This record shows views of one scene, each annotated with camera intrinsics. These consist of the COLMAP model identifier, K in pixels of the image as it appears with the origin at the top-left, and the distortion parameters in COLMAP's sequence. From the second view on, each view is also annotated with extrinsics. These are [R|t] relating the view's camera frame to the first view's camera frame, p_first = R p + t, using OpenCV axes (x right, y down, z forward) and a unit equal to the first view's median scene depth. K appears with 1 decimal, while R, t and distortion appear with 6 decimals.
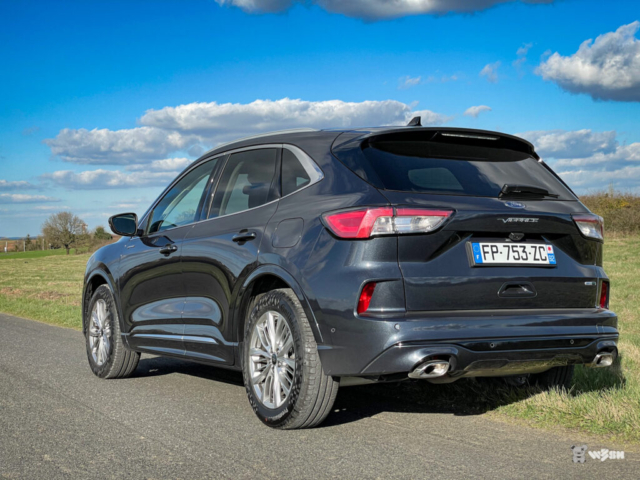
lens RADIAL K [[995.2, 0, 320.0], [0, 995.2, 240.0], [0, 0, 1]] dist [0.142298, -0.000554]
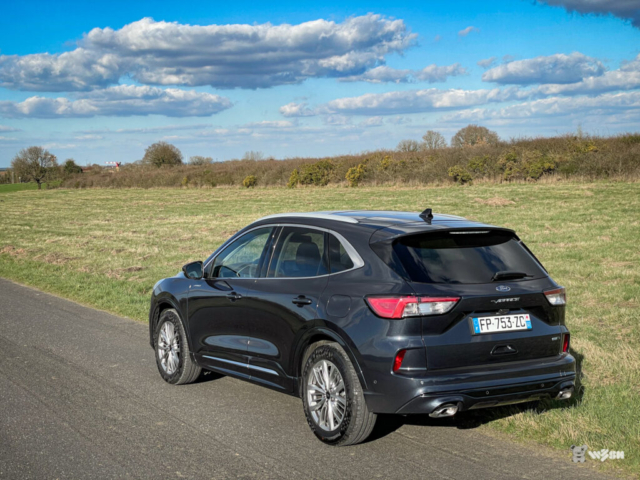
lens RADIAL K [[995.2, 0, 320.0], [0, 995.2, 240.0], [0, 0, 1]] dist [0.142298, -0.000554]
pose [[0.999569, -0.005121, 0.028898, -0.096091], [0.003091, 0.997551, 0.069874, -0.191523], [-0.029185, -0.069755, 0.997137, -0.363866]]
